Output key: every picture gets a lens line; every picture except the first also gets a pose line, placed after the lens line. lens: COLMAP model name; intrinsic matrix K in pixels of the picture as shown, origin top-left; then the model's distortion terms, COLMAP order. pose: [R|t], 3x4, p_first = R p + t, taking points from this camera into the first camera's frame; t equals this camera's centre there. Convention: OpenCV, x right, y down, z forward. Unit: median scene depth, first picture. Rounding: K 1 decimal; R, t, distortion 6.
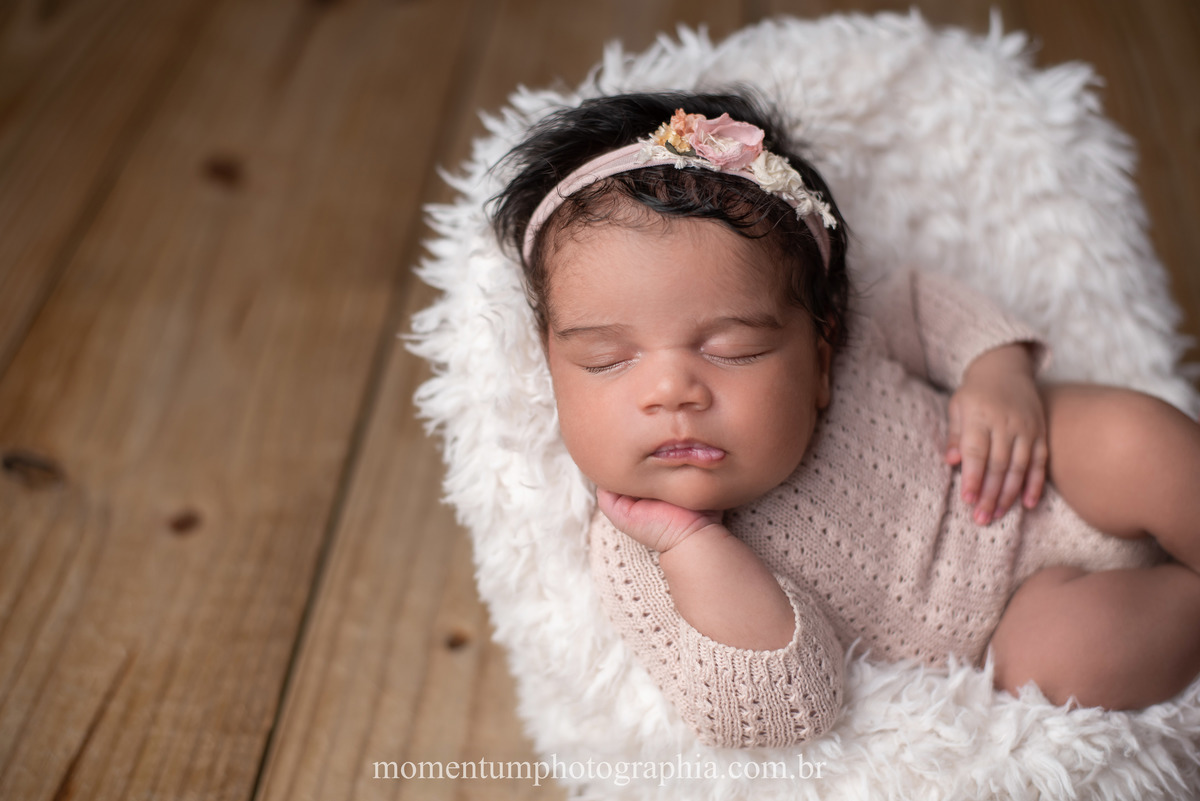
lens RADIAL K [[1781.3, 0, 599.4], [0, 1781.3, 372.1], [0, 0, 1]] dist [-0.117214, -0.078694]
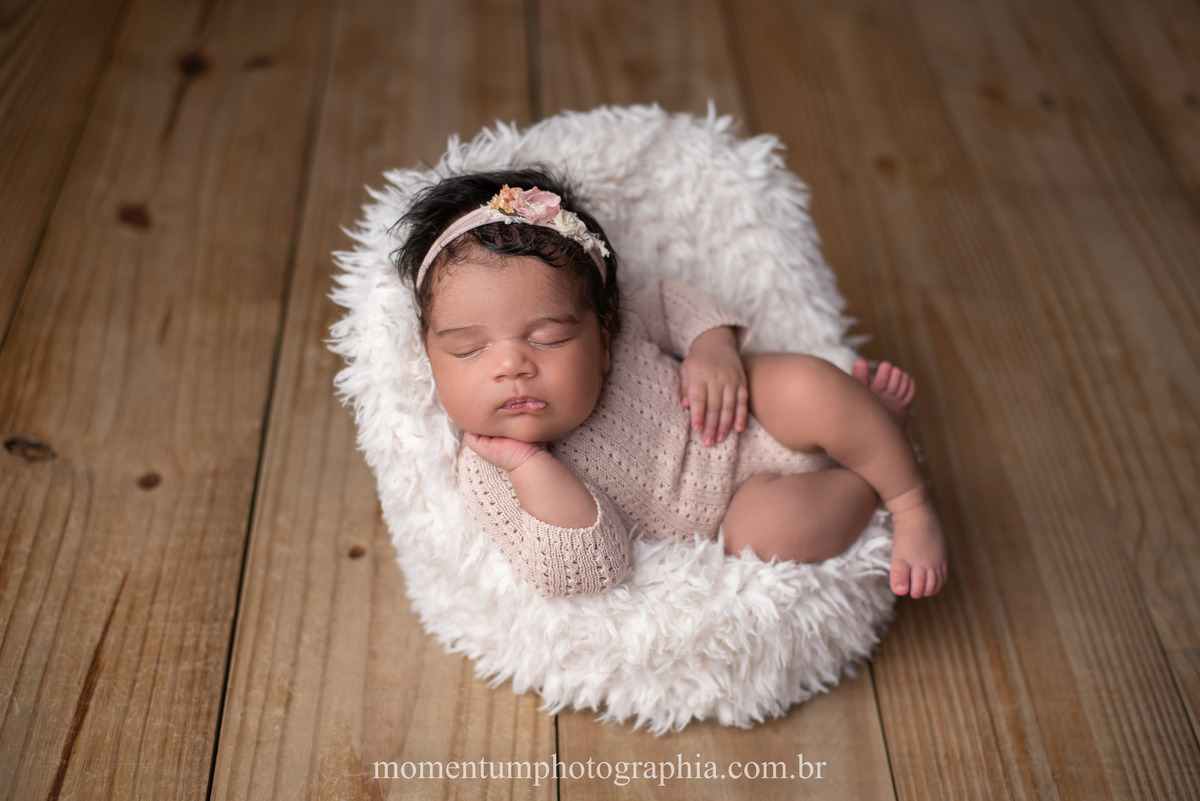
lens RADIAL K [[1714.8, 0, 600.0], [0, 1714.8, 400.5], [0, 0, 1]] dist [-0.200574, 0.017196]
pose [[0.990035, -0.045648, 0.133217, -0.075064], [0.042302, 0.998717, 0.027839, 0.000224], [-0.134317, -0.021927, 0.990696, -0.450822]]
